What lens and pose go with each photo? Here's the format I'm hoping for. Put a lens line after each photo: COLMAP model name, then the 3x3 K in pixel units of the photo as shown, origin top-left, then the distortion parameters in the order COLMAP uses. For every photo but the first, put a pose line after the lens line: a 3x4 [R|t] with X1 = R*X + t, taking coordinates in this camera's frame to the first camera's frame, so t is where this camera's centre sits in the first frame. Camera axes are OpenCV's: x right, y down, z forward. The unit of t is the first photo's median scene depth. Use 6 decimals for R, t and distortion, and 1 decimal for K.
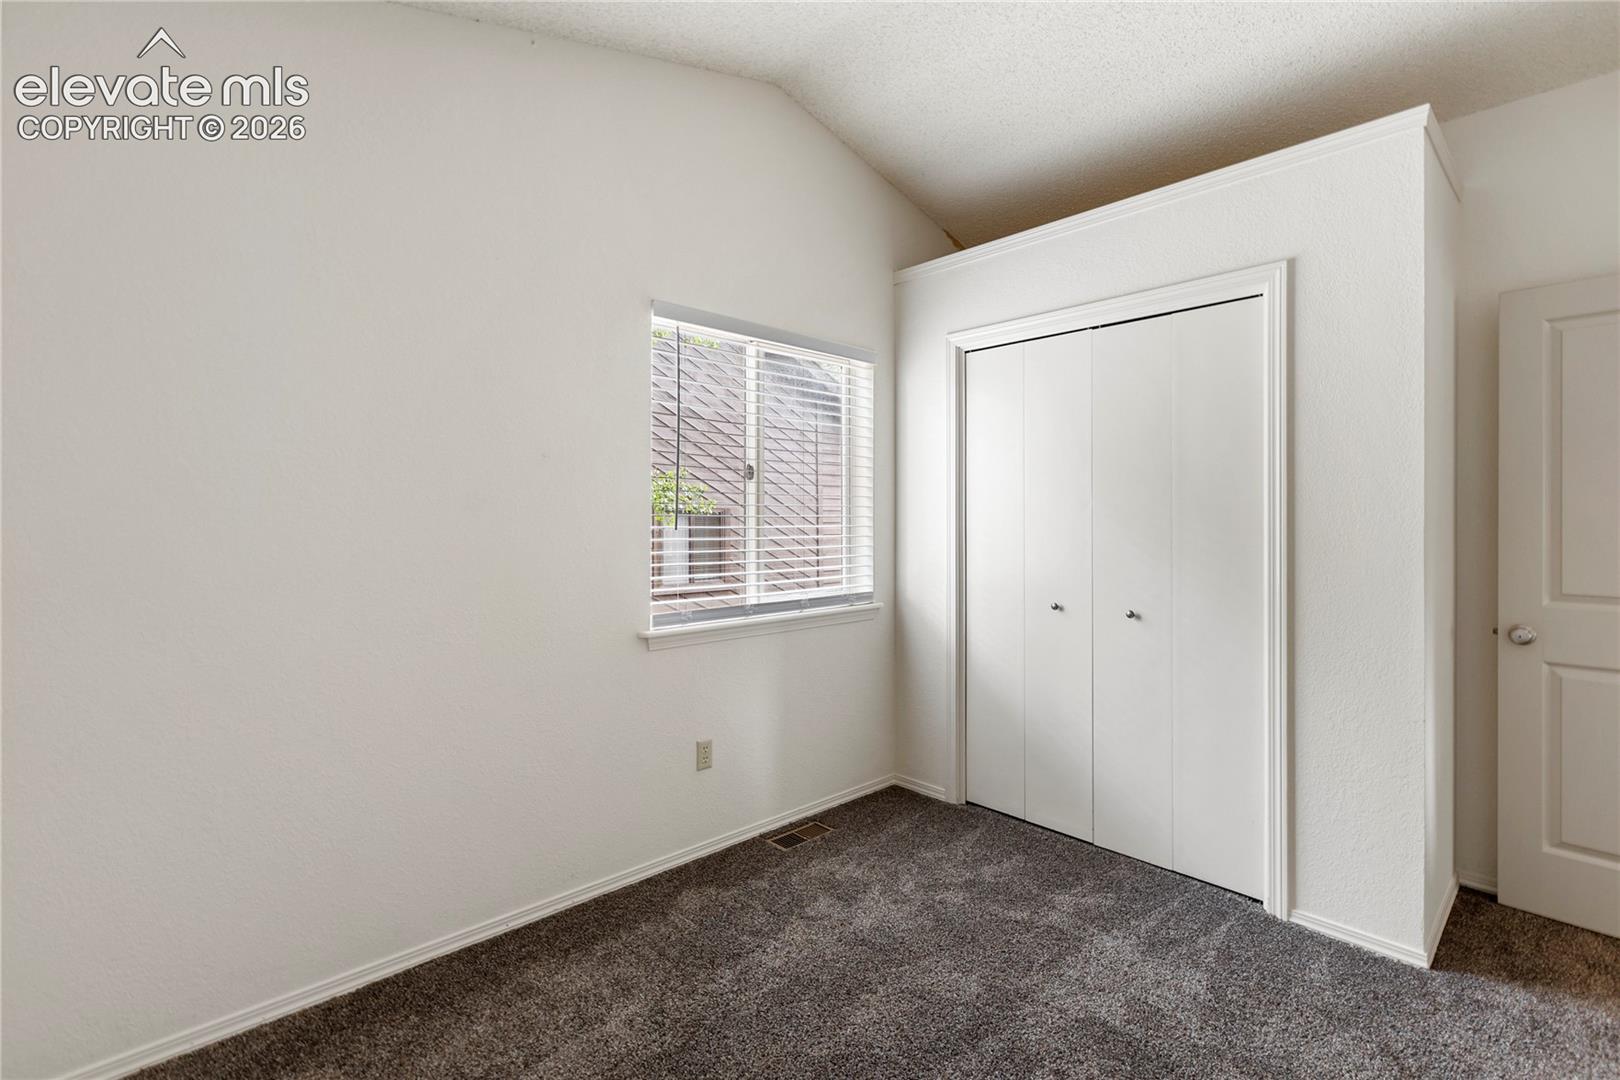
lens RADIAL K [[740.7, 0, 817.4], [0, 740.7, 535.3], [0, 0, 1]] dist [0.006104, -0.000965]
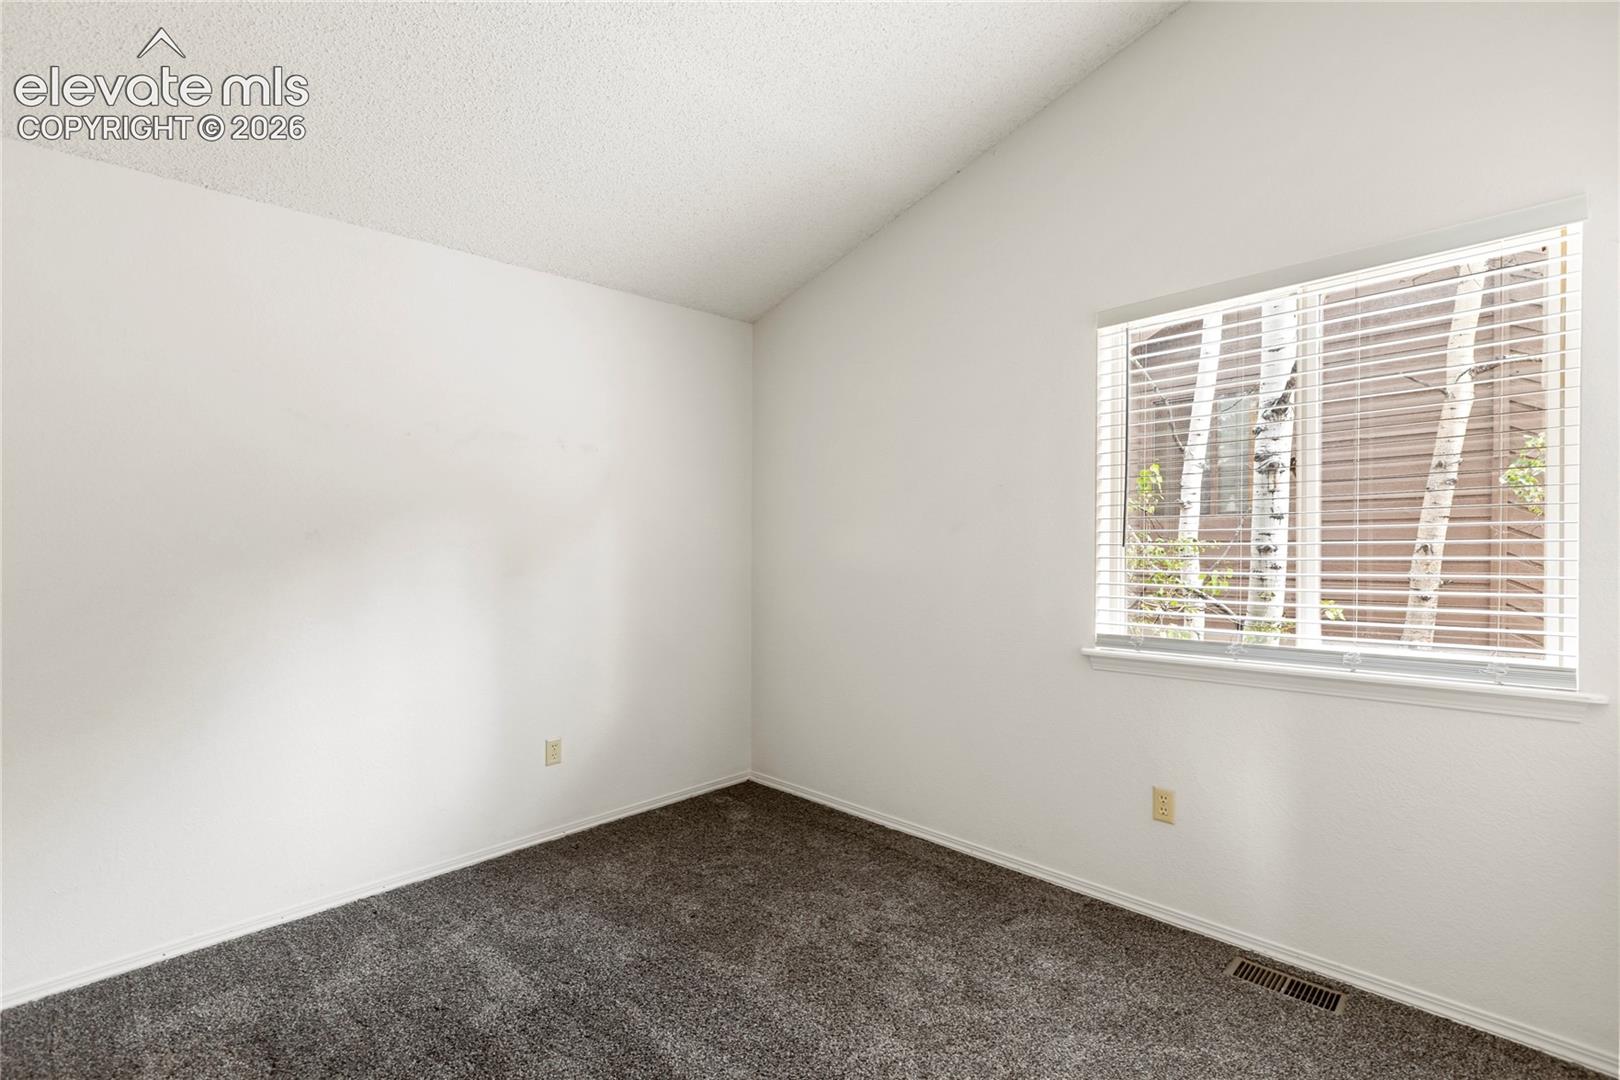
lens RADIAL K [[740.7, 0, 818.3], [0, 740.7, 542.7], [0, 0, 1]] dist [0.006104, -0.000965]
pose [[0.017071, -0.000694, -0.999854, 0.754861], [-0.006358, 0.999979, -0.000803, -0.009888], [0.999834, 0.006371, 0.017067, 0.610295]]
